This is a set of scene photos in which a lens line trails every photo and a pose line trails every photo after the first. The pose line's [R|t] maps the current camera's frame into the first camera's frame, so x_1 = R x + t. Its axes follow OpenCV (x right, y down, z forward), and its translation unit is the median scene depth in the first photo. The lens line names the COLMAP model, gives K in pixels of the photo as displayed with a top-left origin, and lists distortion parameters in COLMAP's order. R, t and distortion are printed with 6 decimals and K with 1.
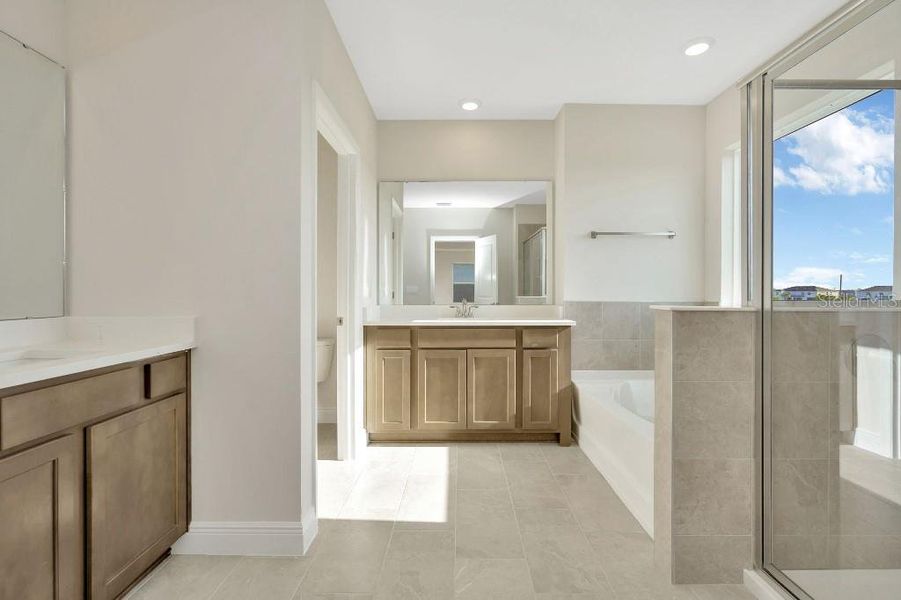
lens RADIAL K [[412.0, 0, 451.9], [0, 412.0, 288.4], [0, 0, 1]] dist [-0.000303, -0.000084]
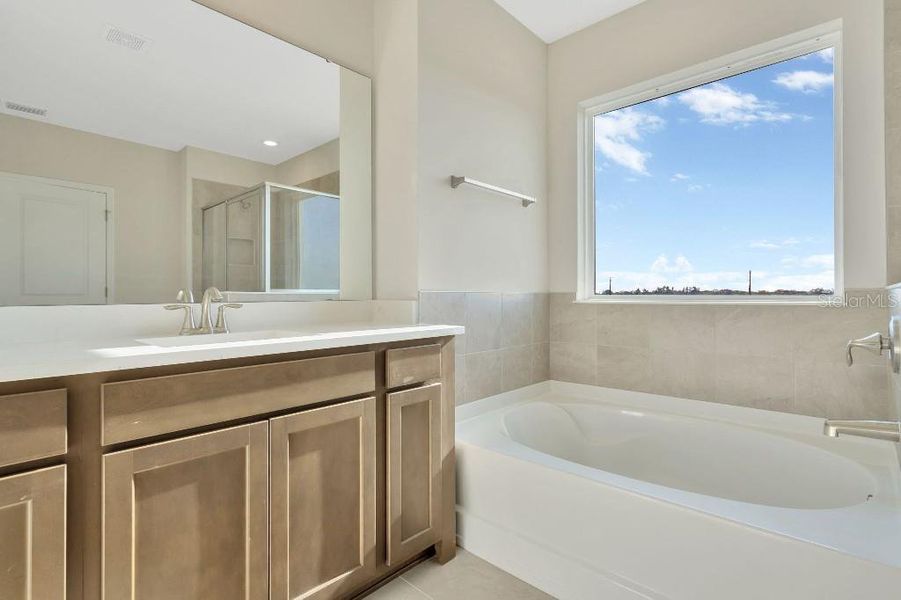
lens RADIAL K [[443.8, 0, 448.3], [0, 443.8, 289.6], [0, 0, 1]] dist [-0.000023, 0.000079]
pose [[0.673631, 0.009164, 0.739011, -0.150041], [-0.000432, 0.999928, -0.012006, 0.038370], [-0.739067, 0.007769, 0.673587, 0.613324]]
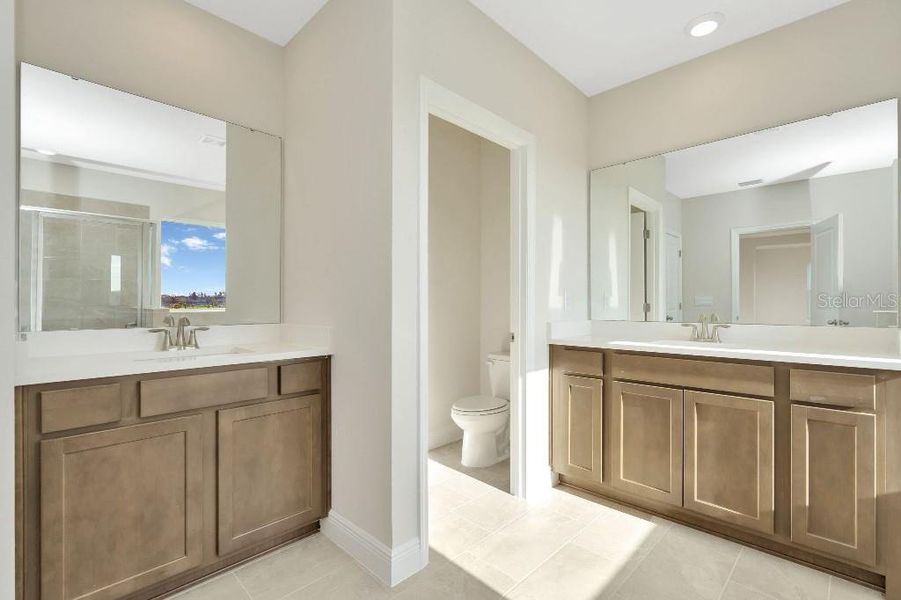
lens RADIAL K [[412.5, 0, 450.5], [0, 412.5, 300.0], [0, 0, 1]] dist [-0.000452, 0.000039]
pose [[0.719806, -0.008298, -0.694125, 0.232504], [0.008915, 0.999957, -0.002710, 0.000574], [0.694118, -0.004237, 0.719849, 0.249983]]
